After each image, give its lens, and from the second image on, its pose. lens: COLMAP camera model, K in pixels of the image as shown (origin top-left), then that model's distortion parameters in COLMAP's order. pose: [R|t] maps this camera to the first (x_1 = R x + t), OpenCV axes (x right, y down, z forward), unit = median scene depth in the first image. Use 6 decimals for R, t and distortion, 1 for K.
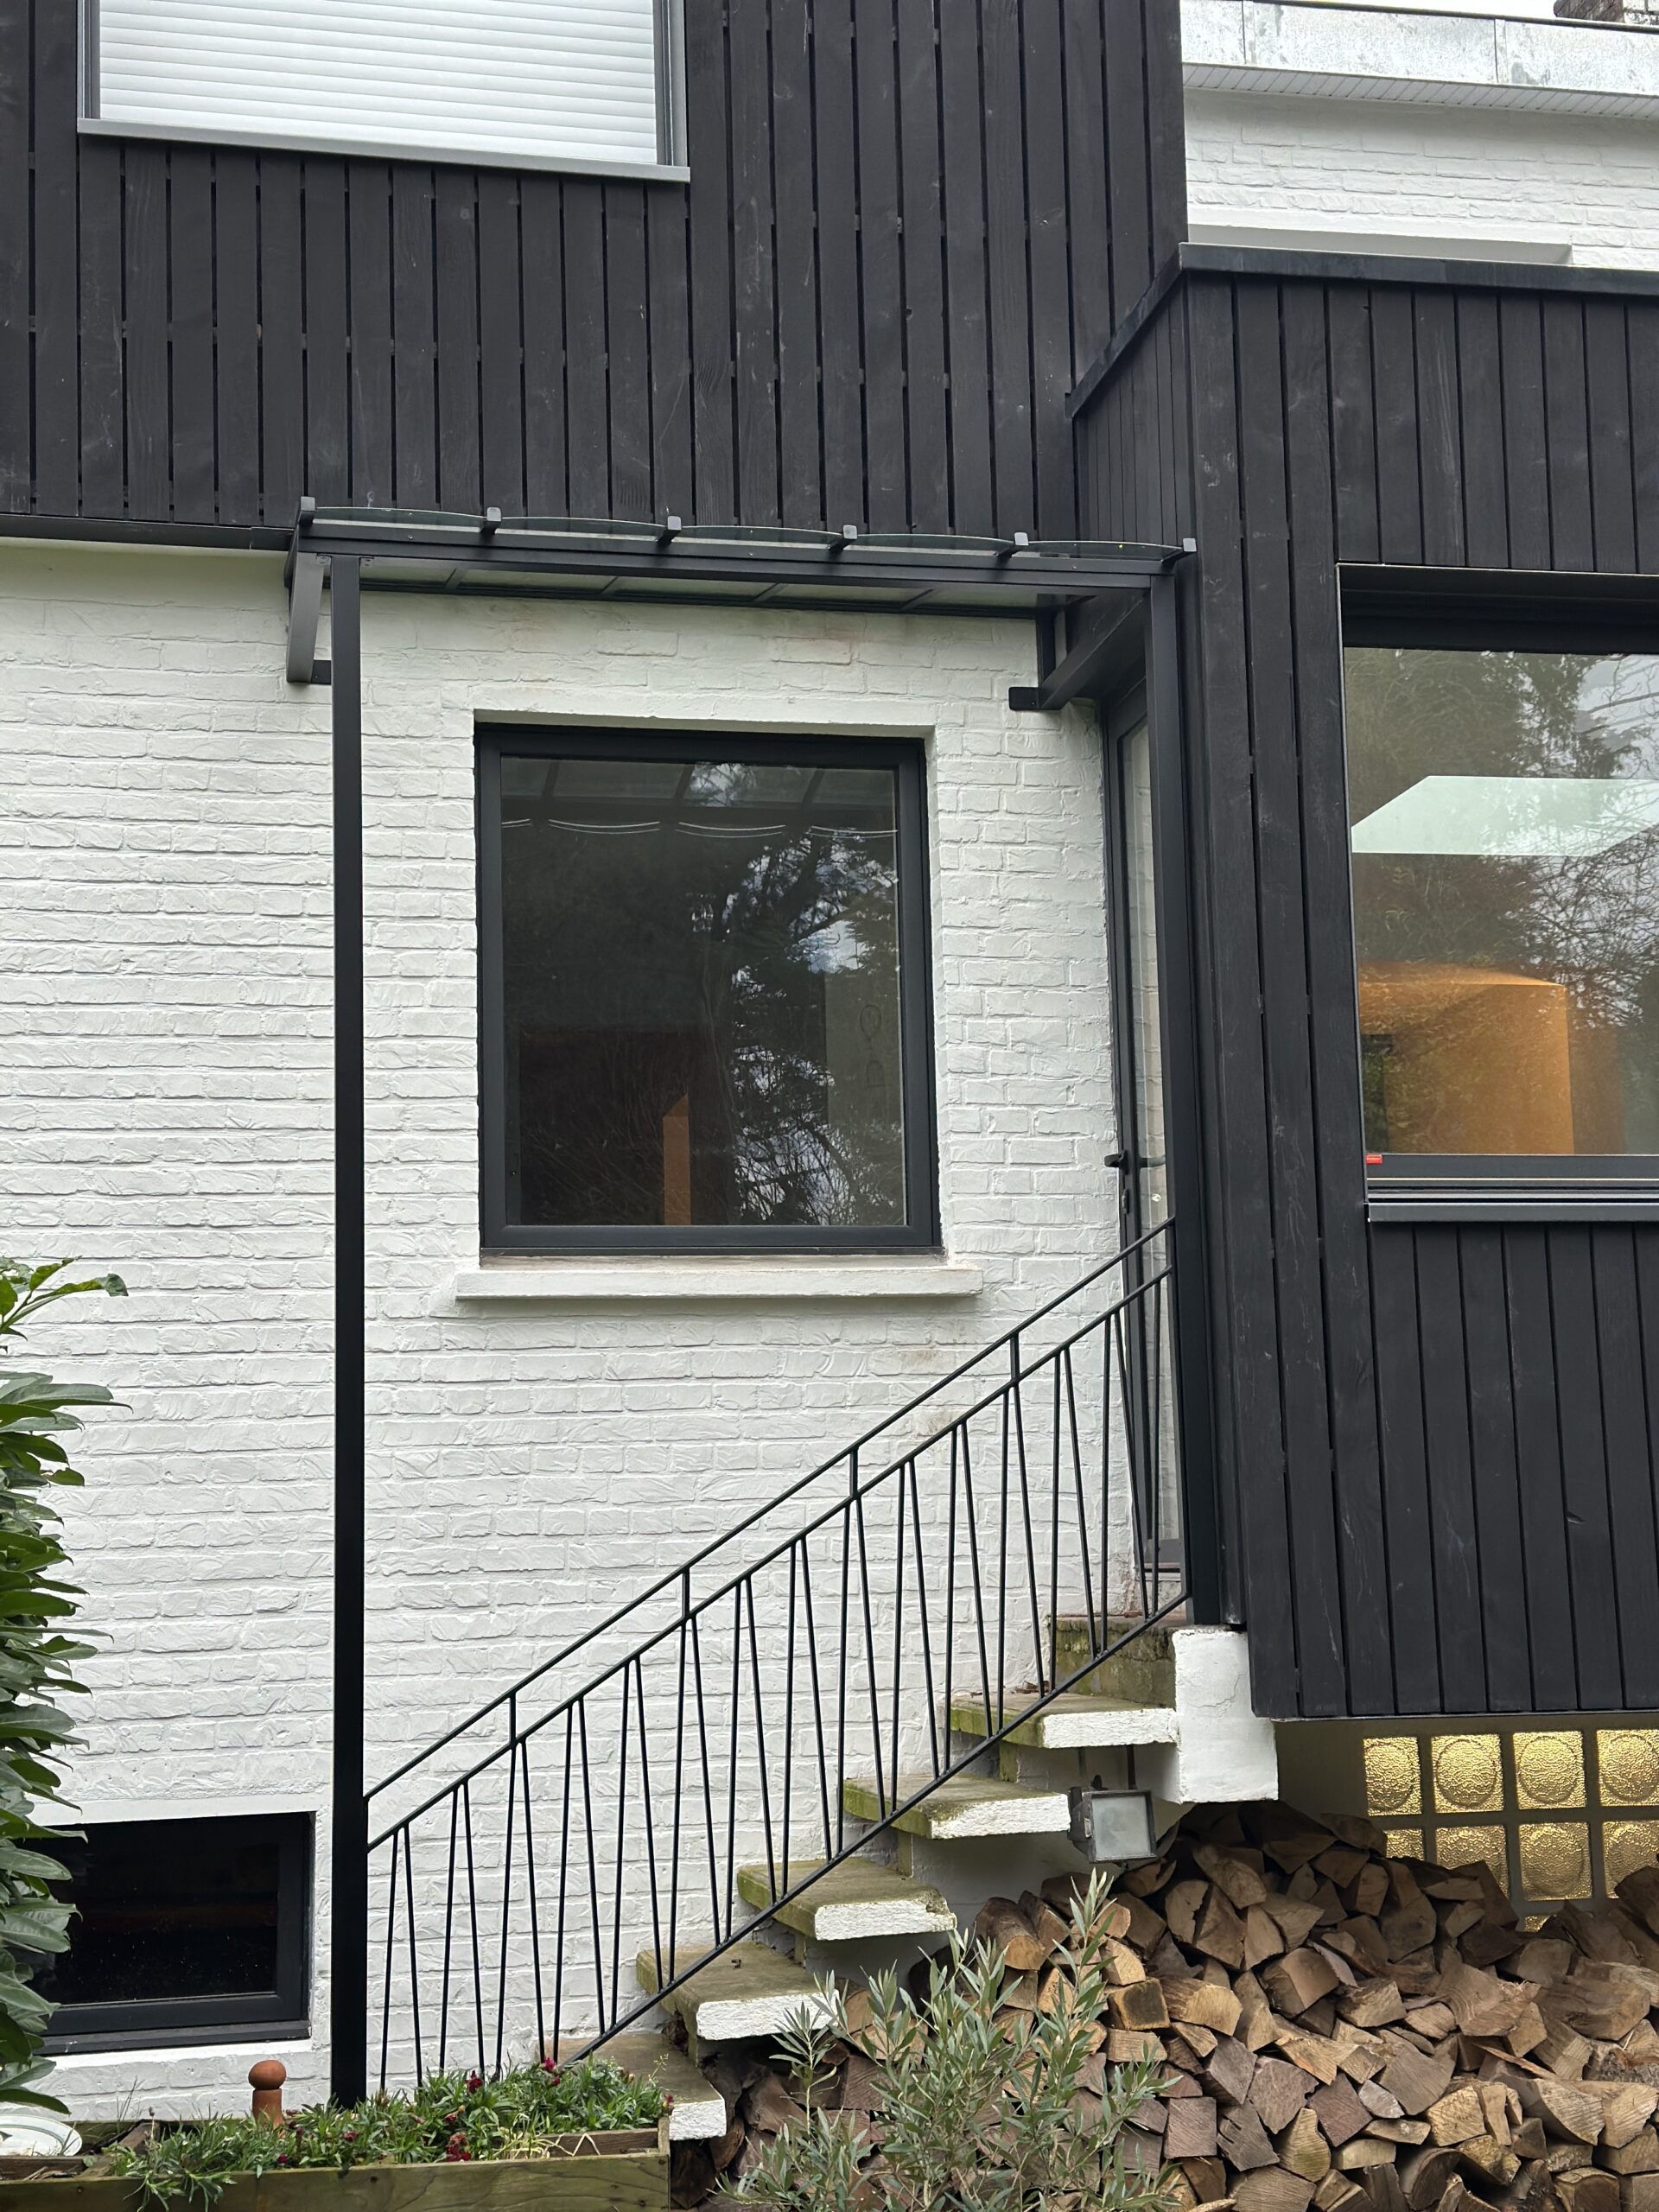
lens RADIAL K [[3200.3, 0, 840.1], [0, 3200.3, 1114.4], [0, 0, 1]] dist [0.130398, 0.000000]
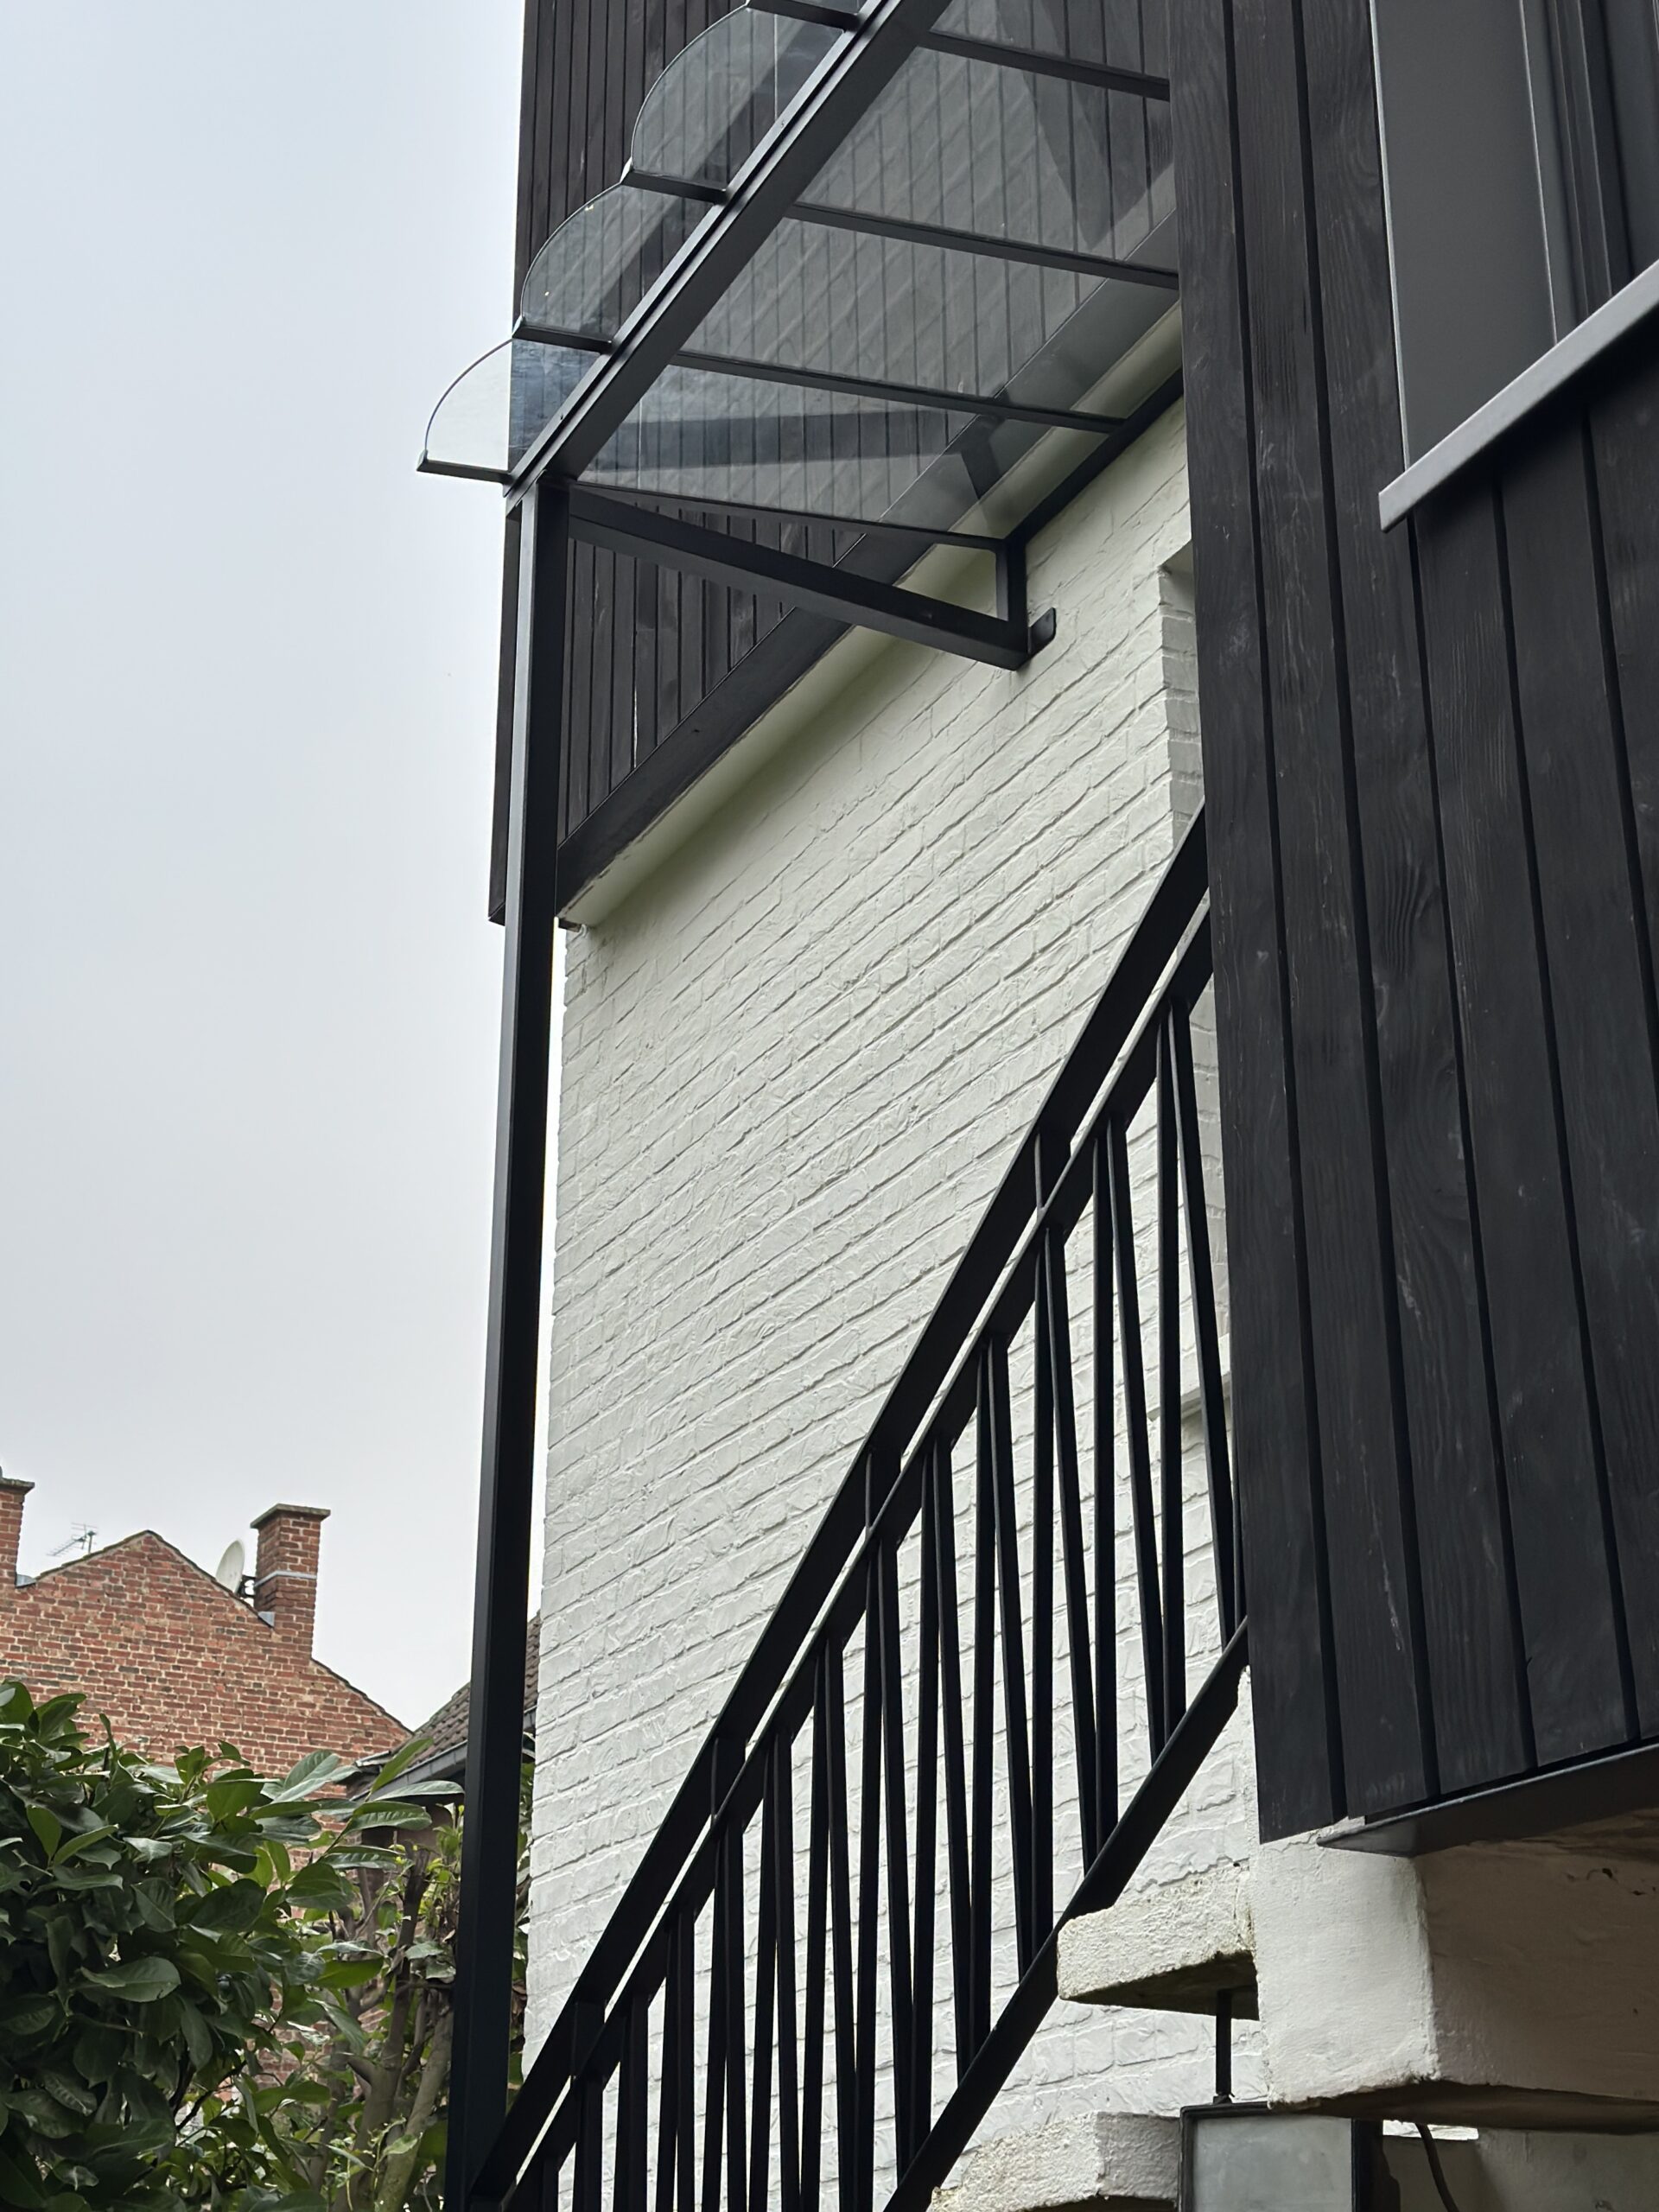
lens RADIAL K [[3200.3, 0, 786.0], [0, 3200.3, 1121.2], [0, 0, 1]] dist [0.130398, 0.000000]
pose [[0.264656, -0.367311, -0.891650, 0.439120], [0.125570, 0.929873, -0.345786, 0.211726], [0.956133, -0.020450, 0.292219, 0.766000]]
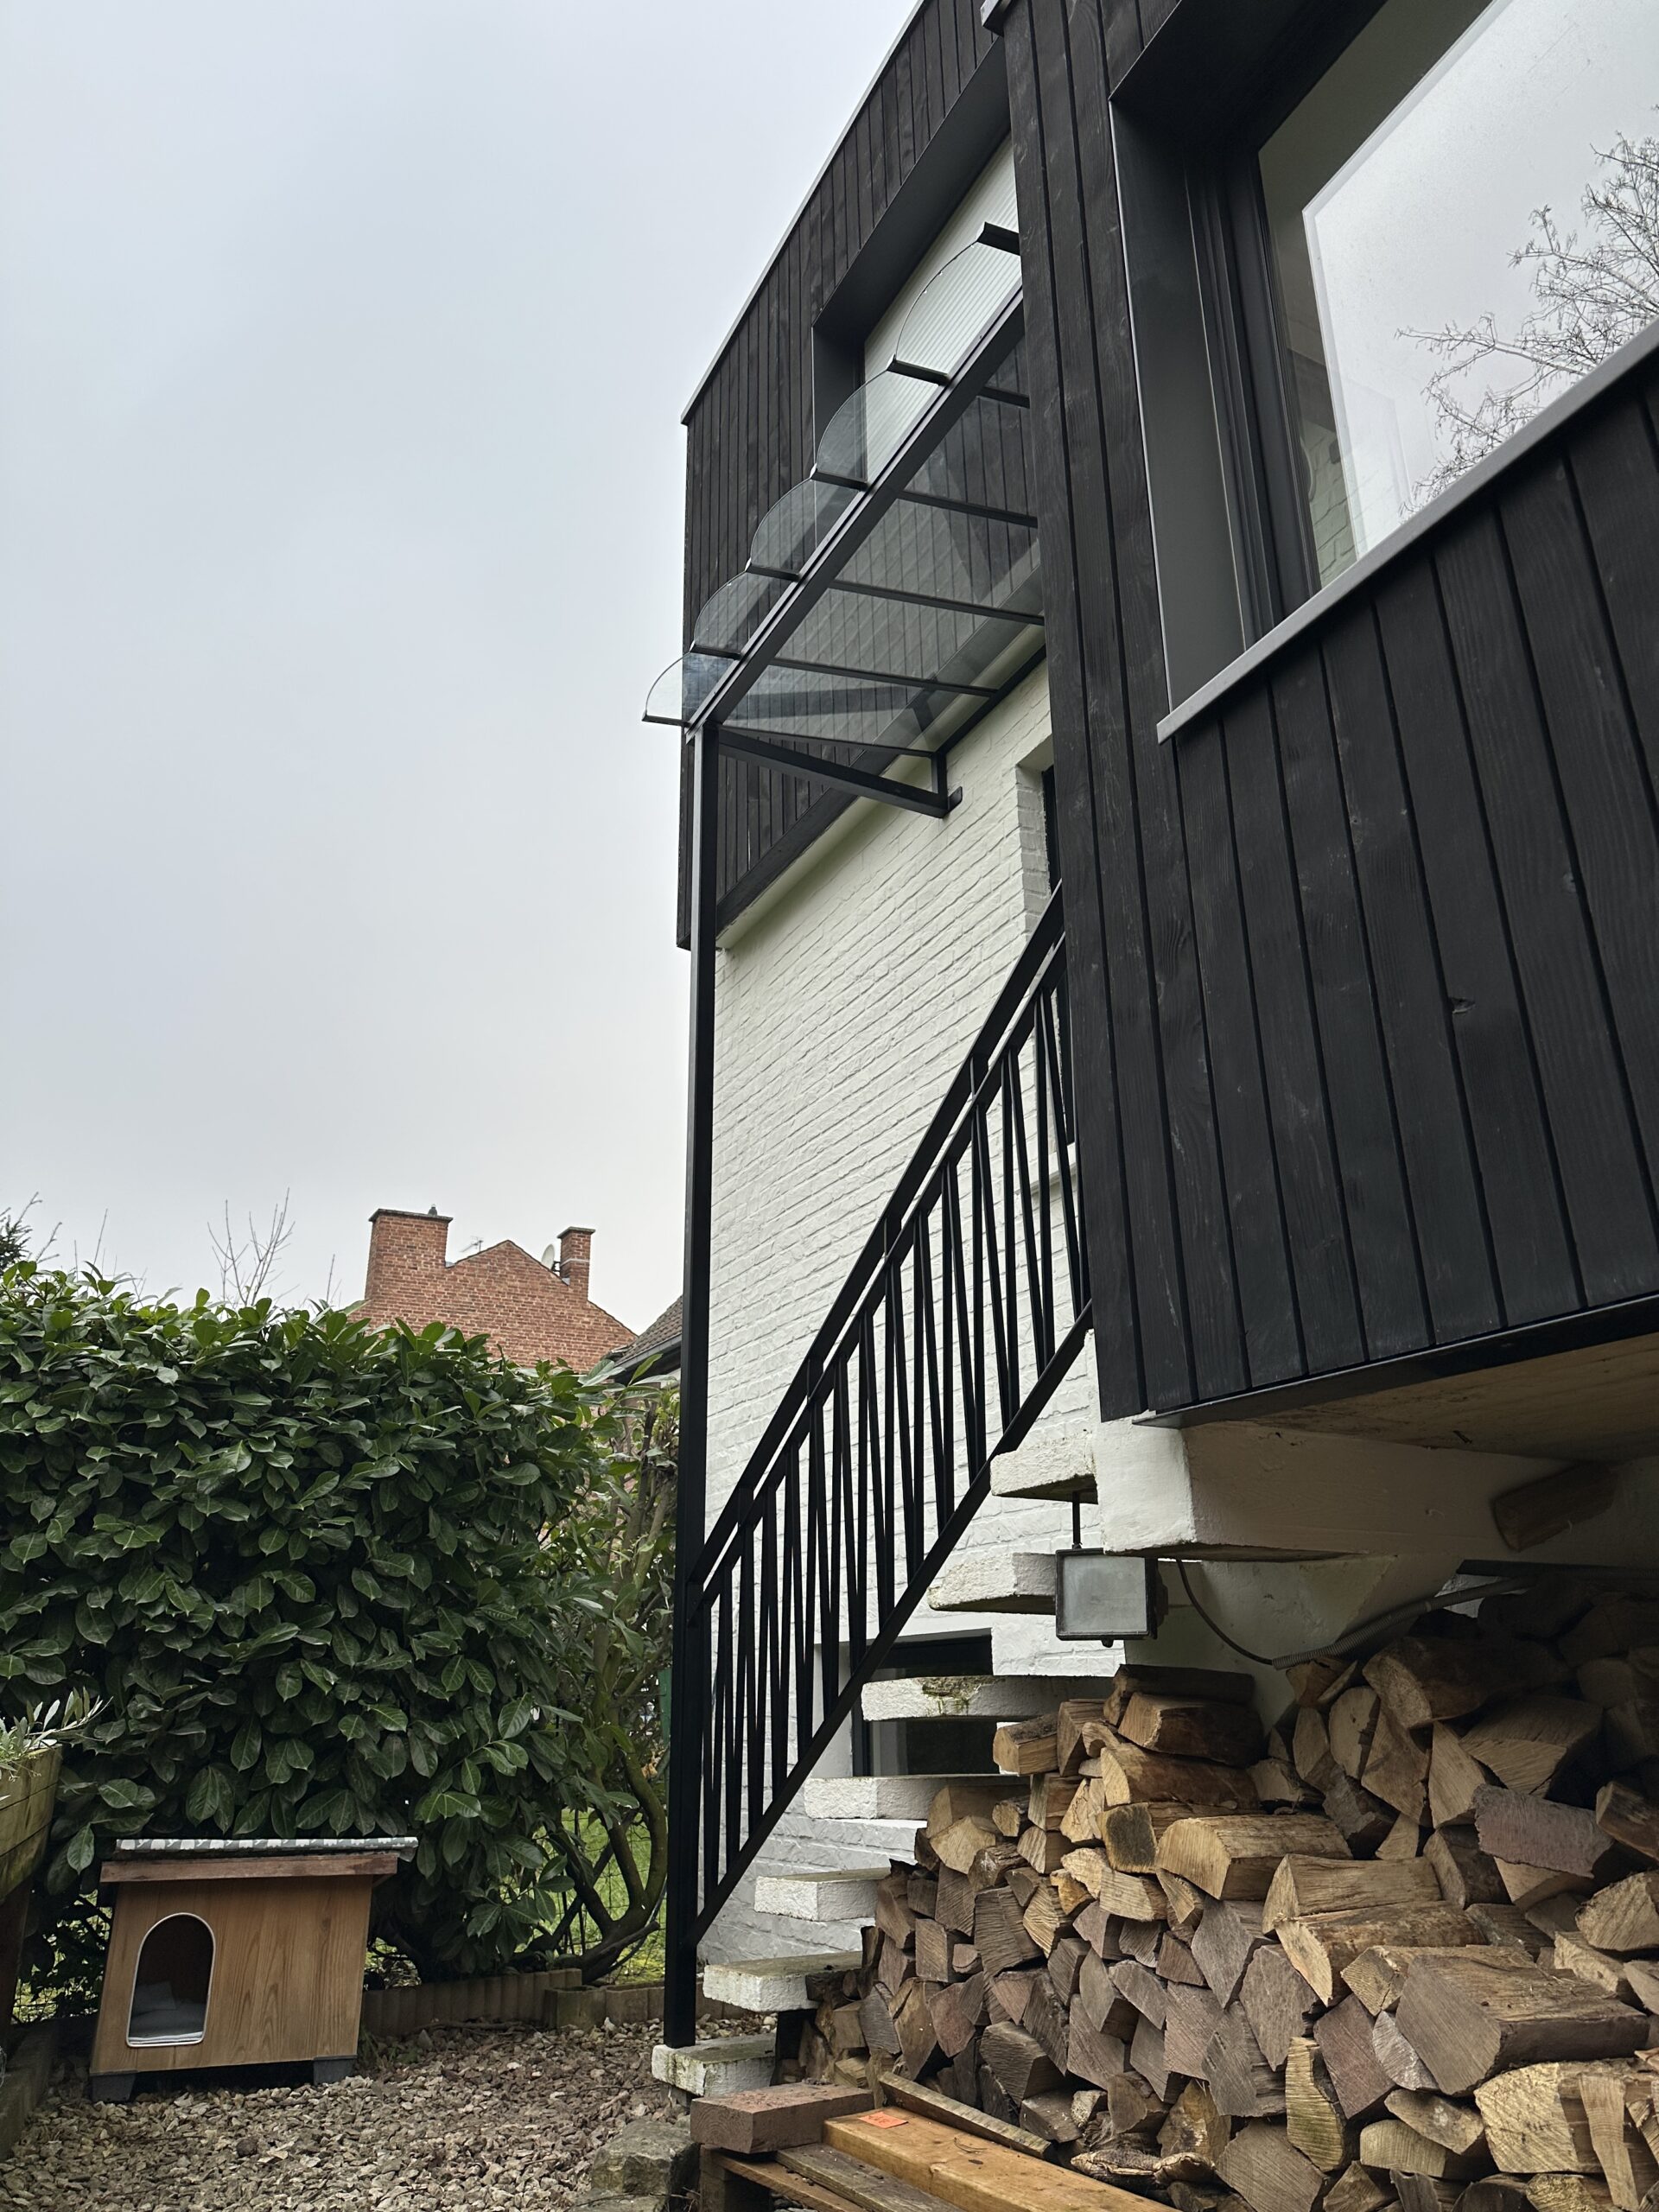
lens RADIAL K [[1549.6, 0, 804.7], [0, 1549.6, 1104.7], [0, 0, 1]] dist [0.080975, -0.092568]
pose [[0.257101, -0.331805, -0.907637, 0.418327], [0.136106, 0.942280, -0.305916, 0.199069], [0.956752, -0.044884, 0.287422, 0.763776]]
